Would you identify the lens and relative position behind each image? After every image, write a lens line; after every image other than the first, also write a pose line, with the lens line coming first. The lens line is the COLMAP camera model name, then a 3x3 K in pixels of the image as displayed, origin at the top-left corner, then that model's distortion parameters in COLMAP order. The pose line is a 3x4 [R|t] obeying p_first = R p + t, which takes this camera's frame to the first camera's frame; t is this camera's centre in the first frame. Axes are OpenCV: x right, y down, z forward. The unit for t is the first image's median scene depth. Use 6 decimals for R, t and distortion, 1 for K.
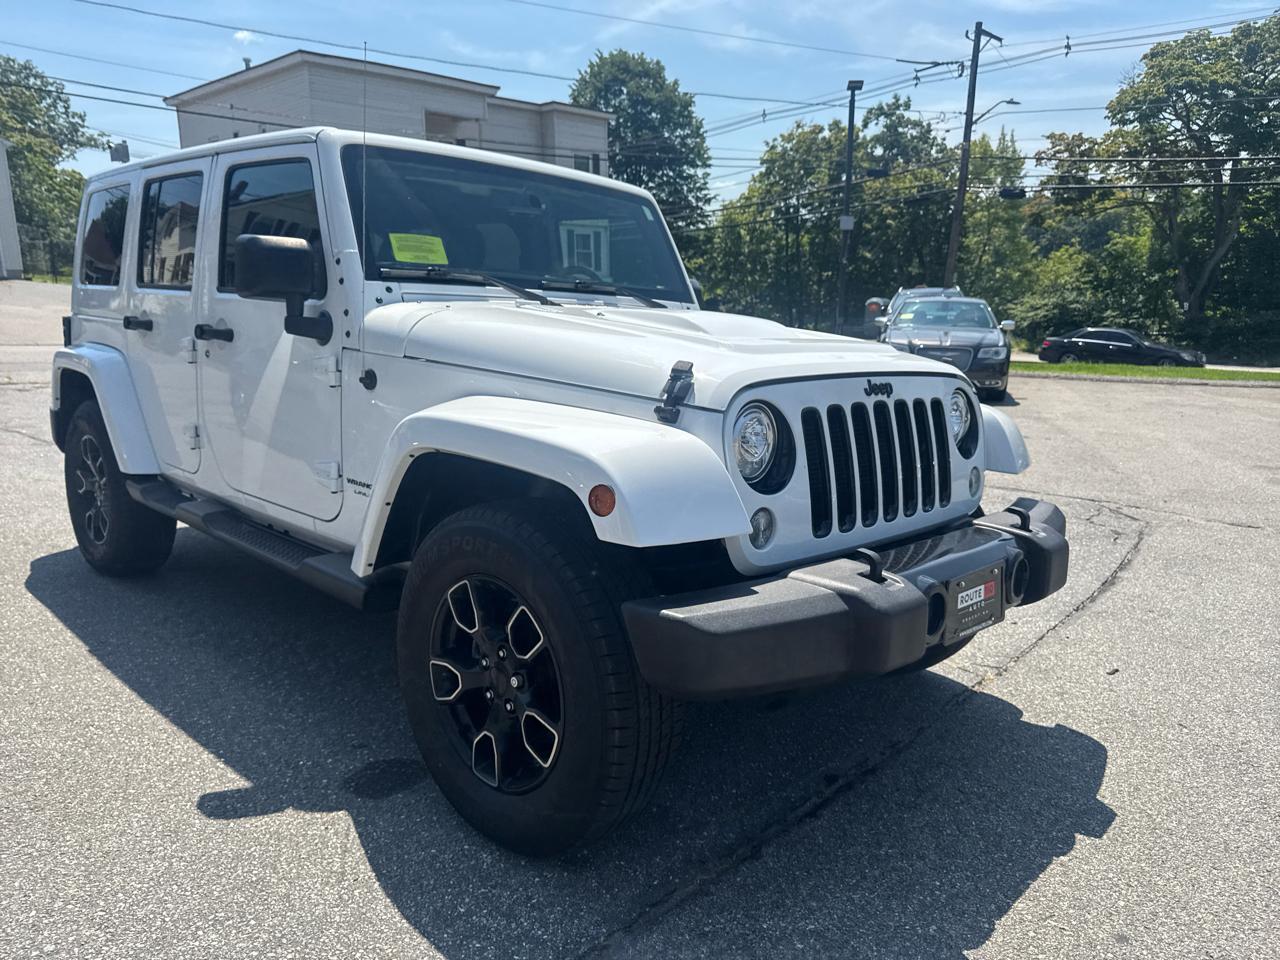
lens RADIAL K [[909.7, 0, 643.5], [0, 909.7, 475.8], [0, 0, 1]] dist [0.029348, -0.034660]
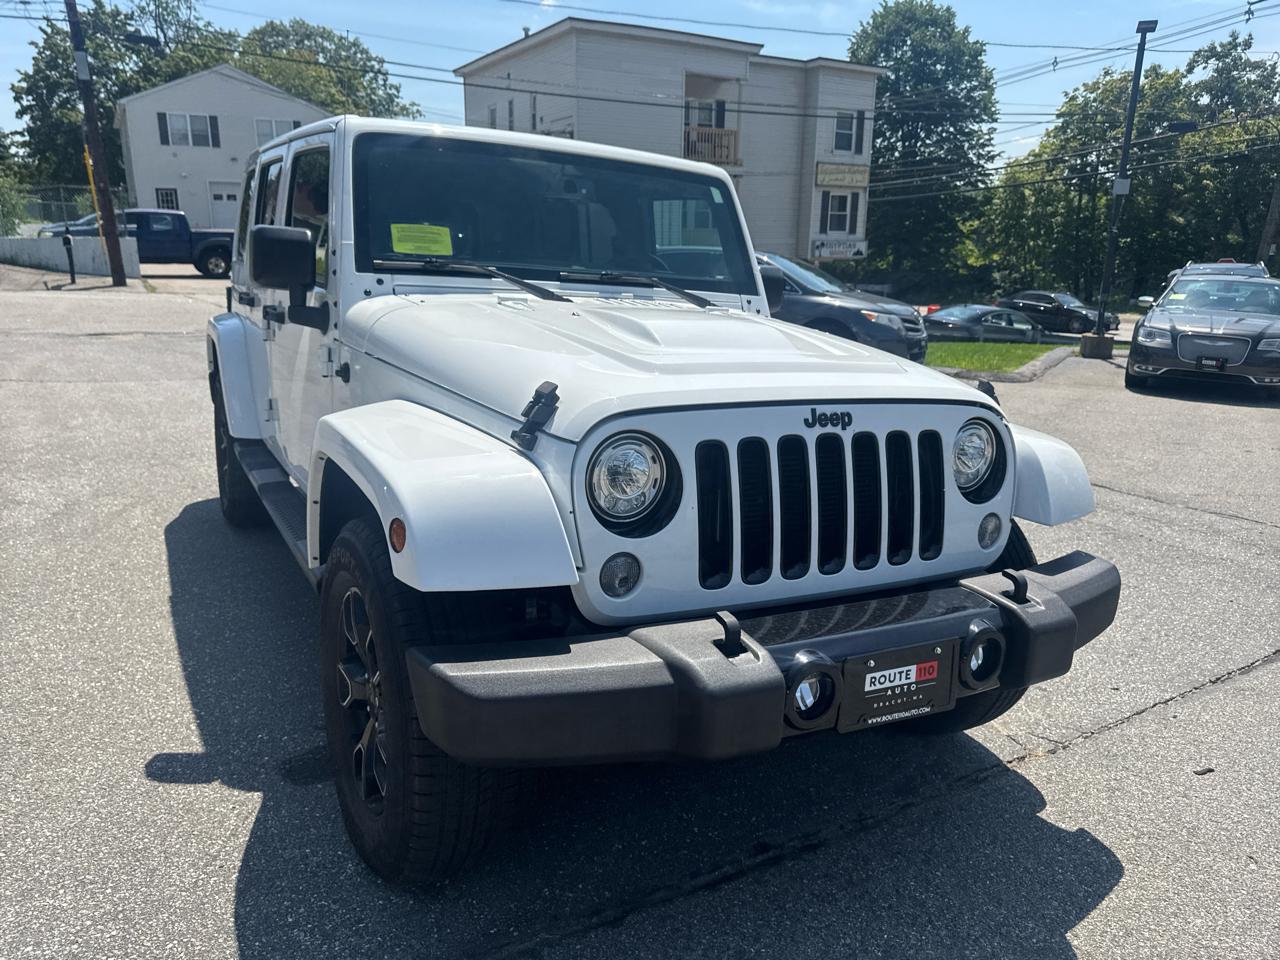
lens RADIAL K [[909.7, 0, 644.0], [0, 909.7, 482.0], [0, 0, 1]] dist [0.029348, -0.034660]
pose [[0.958945, 0.085156, -0.270504, 0.027955], [-0.072600, 0.995782, 0.056107, -0.006151], [0.274141, -0.034165, 0.961082, 0.010908]]
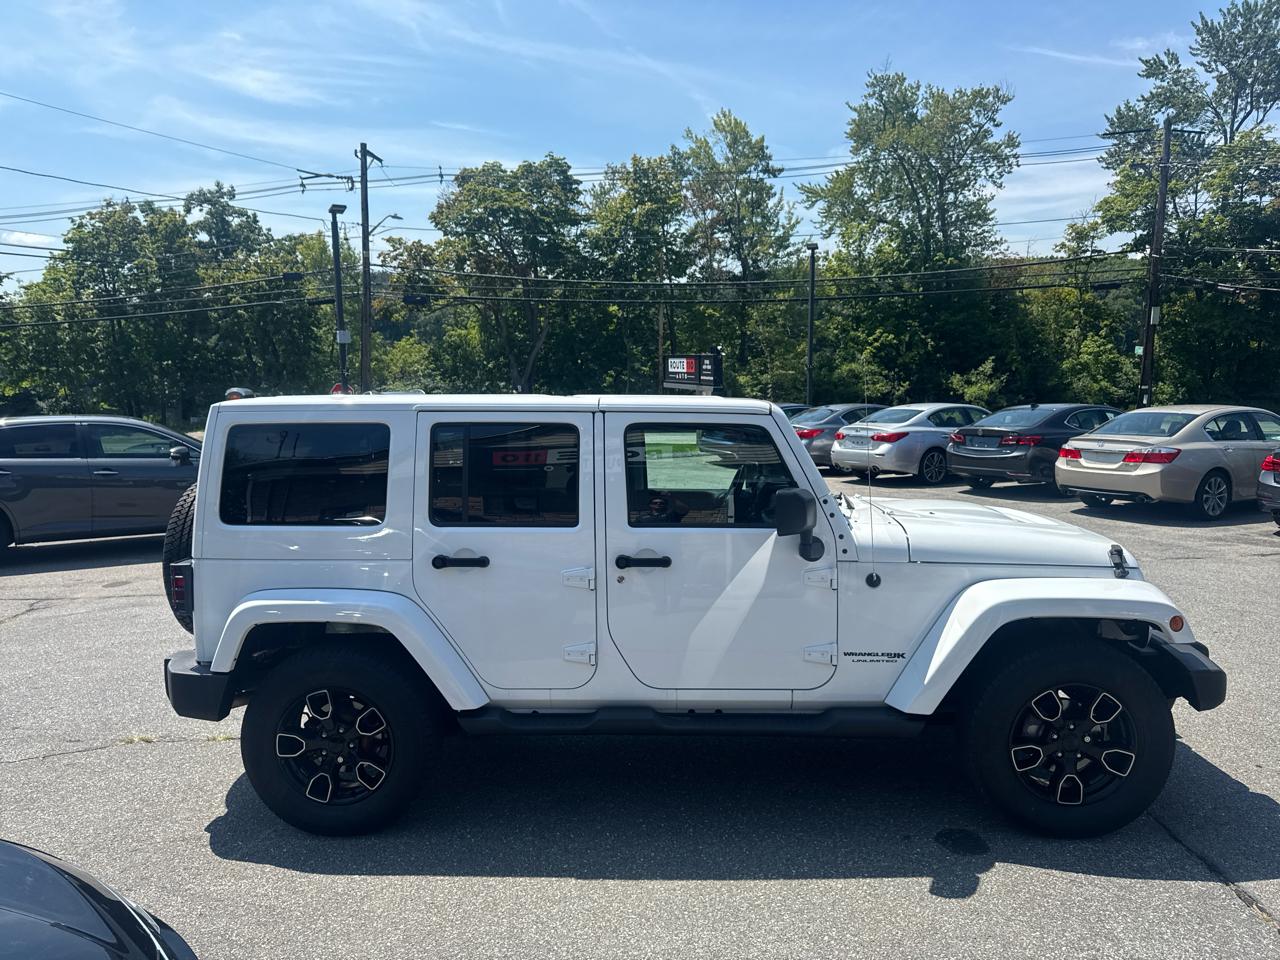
lens RADIAL K [[909.7, 0, 633.3], [0, 909.7, 491.2], [0, 0, 1]] dist [0.029348, -0.034660]
pose [[0.751383, -0.111899, 0.650309, -0.141839], [0.155004, 0.987872, -0.009111, -0.027358], [-0.641402, 0.107646, 0.759615, 0.012381]]
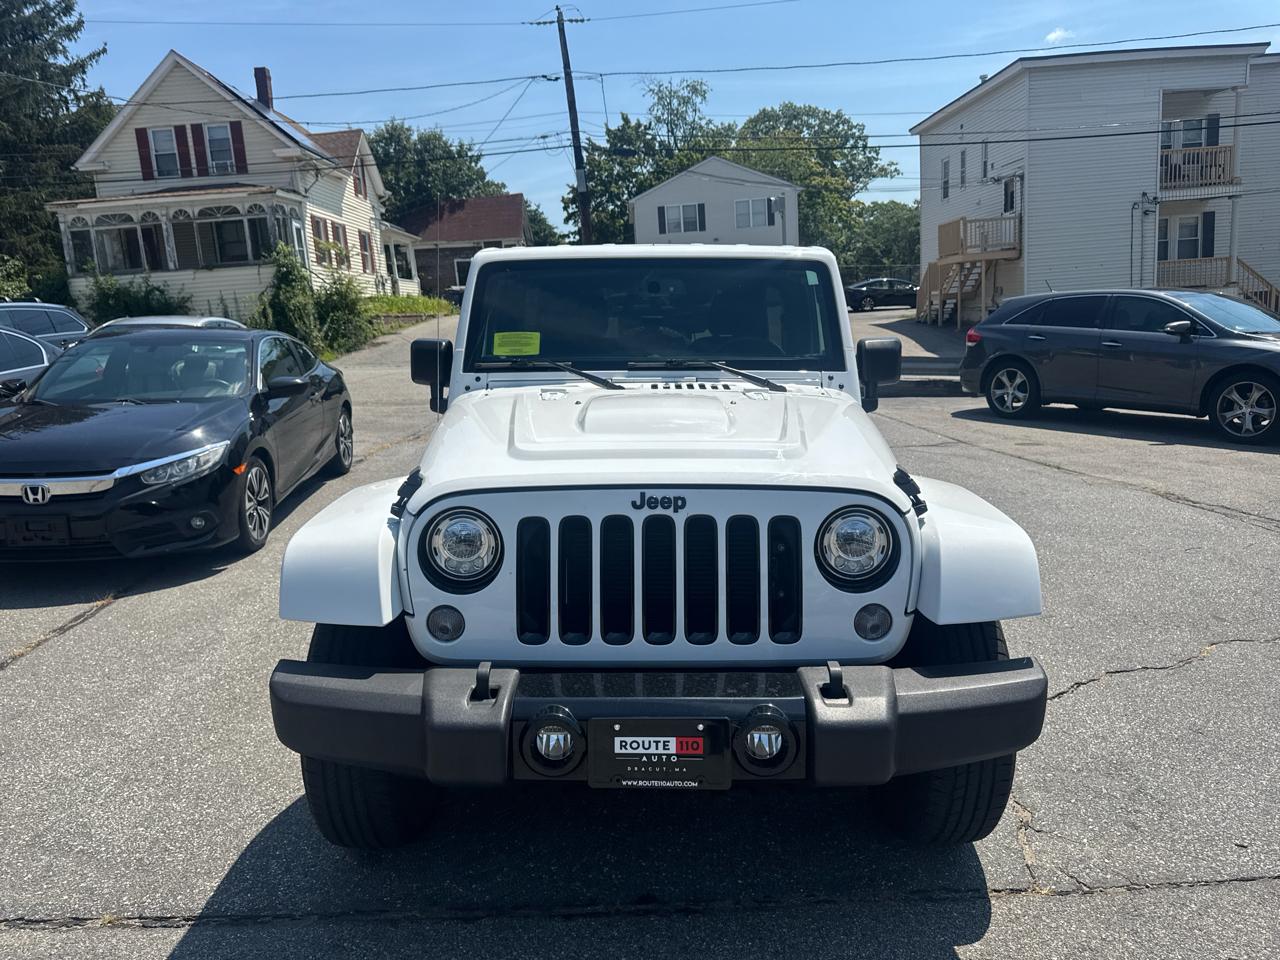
lens RADIAL K [[909.7, 0, 641.2], [0, 909.7, 462.3], [0, 0, 1]] dist [0.029348, -0.034660]
pose [[0.694043, 0.079108, -0.715574, 0.078048], [-0.089315, 0.995727, 0.023451, -0.013441], [0.714372, 0.047636, 0.698143, 0.027691]]
